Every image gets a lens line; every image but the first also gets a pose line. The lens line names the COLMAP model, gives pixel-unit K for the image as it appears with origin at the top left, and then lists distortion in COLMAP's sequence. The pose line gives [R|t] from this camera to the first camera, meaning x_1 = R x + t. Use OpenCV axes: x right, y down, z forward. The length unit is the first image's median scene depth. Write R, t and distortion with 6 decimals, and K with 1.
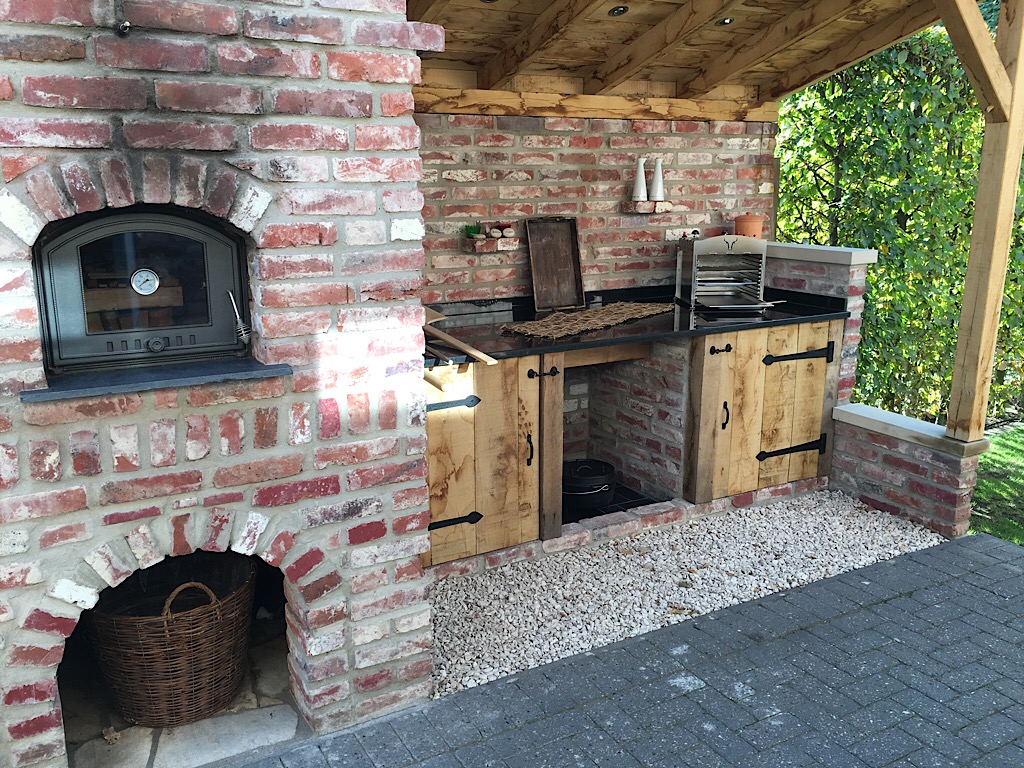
lens RADIAL K [[874.5, 0, 505.1], [0, 874.5, 382.5], [0, 0, 1]] dist [0.084776, -0.127421]
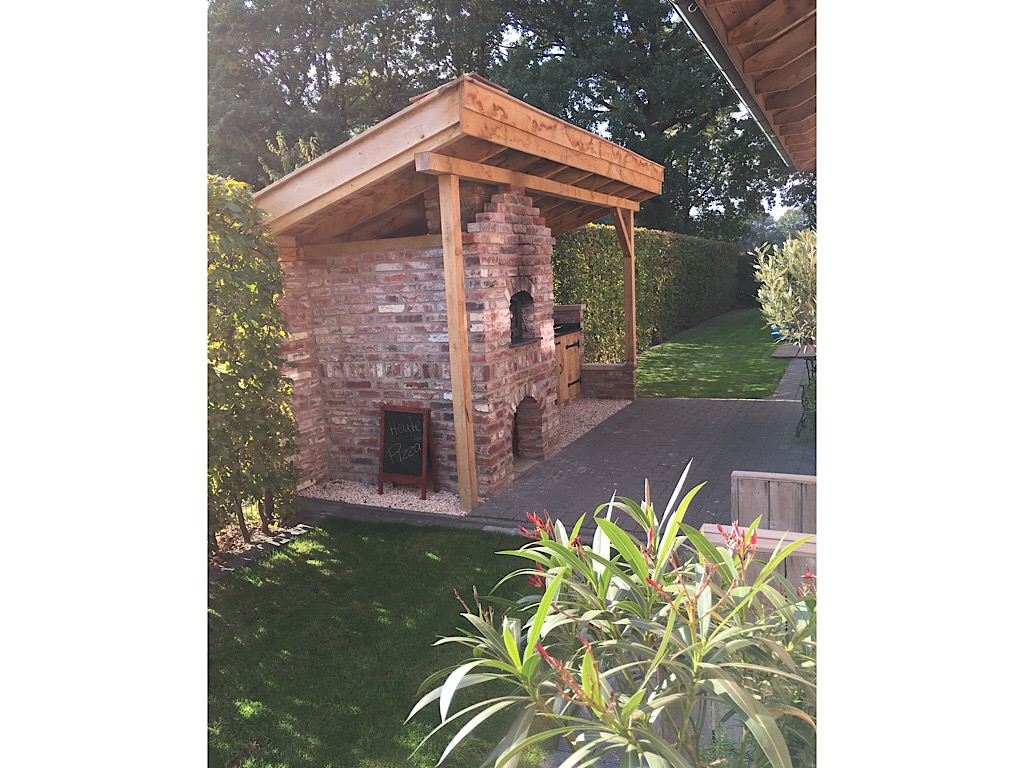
lens RADIAL K [[701.2, 0, 511.8], [0, 701.2, 380.1], [0, 0, 1]] dist [0.047779, -0.004074]
pose [[0.815916, -0.131944, 0.562914, -1.015545], [0.189043, 0.980979, -0.044072, 0.130495], [-0.546392, 0.142374, 0.825340, -0.612782]]
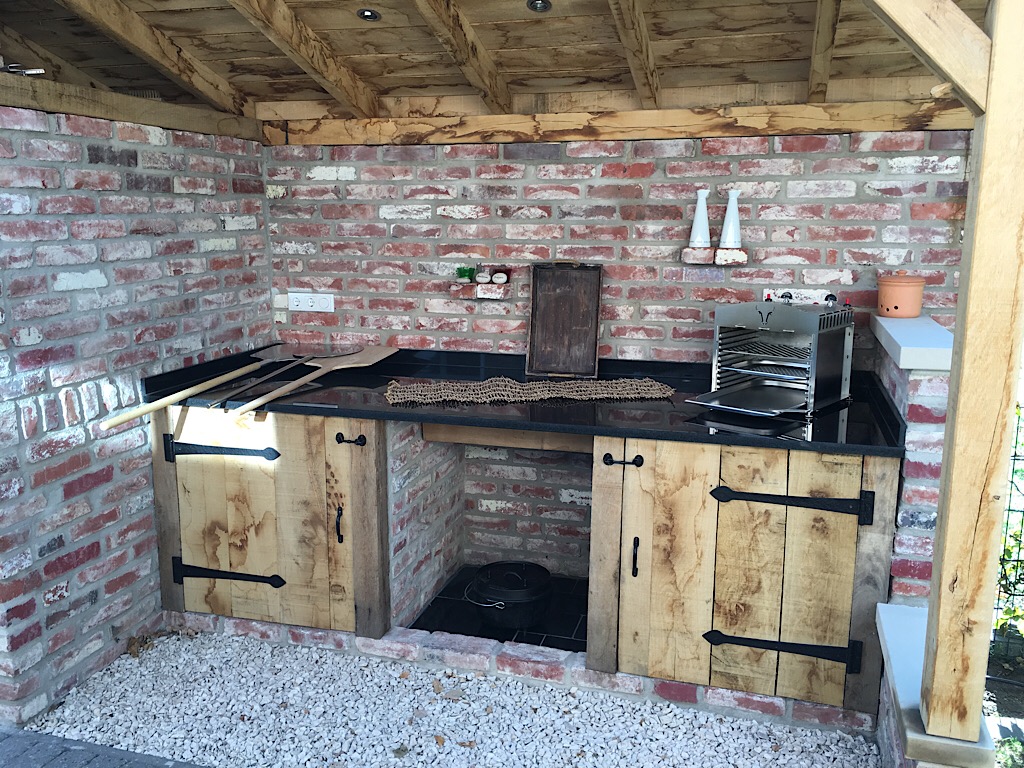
lens RADIAL K [[886.1, 0, 509.6], [0, 886.1, 378.3], [0, 0, 1]] dist [0.075988, -0.082455]
pose [[0.699487, 0.137947, -0.701205, 0.640345], [-0.167560, 0.985500, 0.026727, -0.101498], [0.694724, 0.098799, 0.712459, 0.408551]]
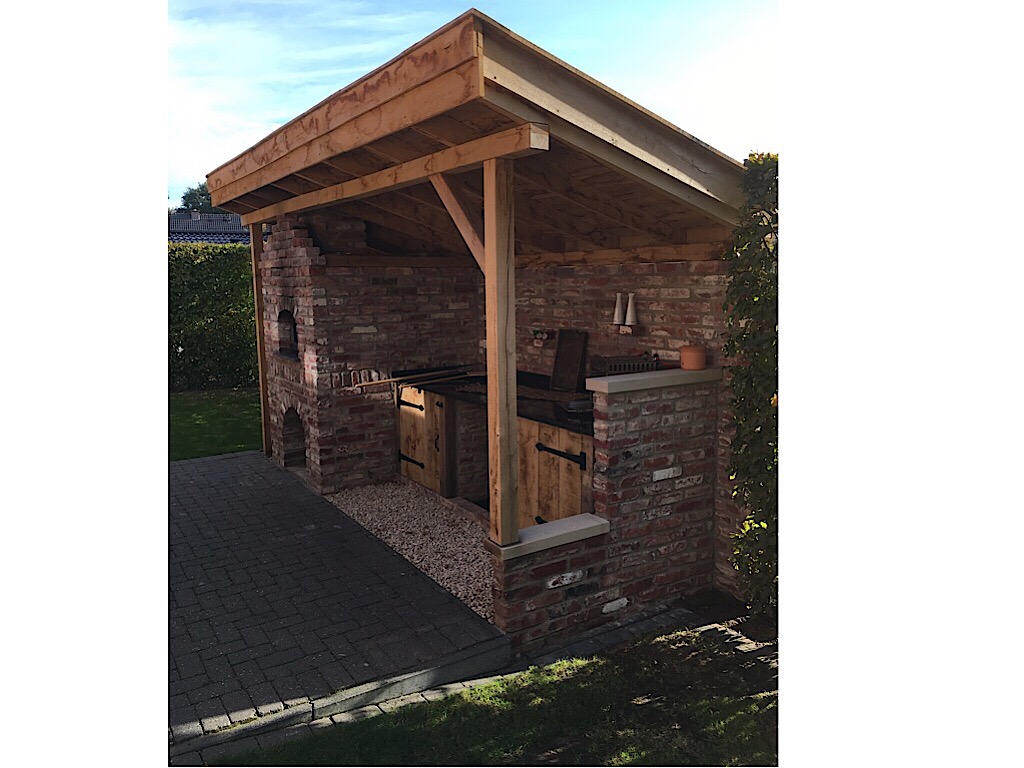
lens RADIAL K [[691.2, 0, 472.6], [0, 691.2, 358.0], [0, 0, 1]] dist [0.045335, -0.000716]
pose [[0.047114, 0.115261, -0.992217, 1.308262], [-0.218382, 0.970480, 0.102366, -0.238640], [0.974725, 0.211859, 0.070894, 0.798705]]
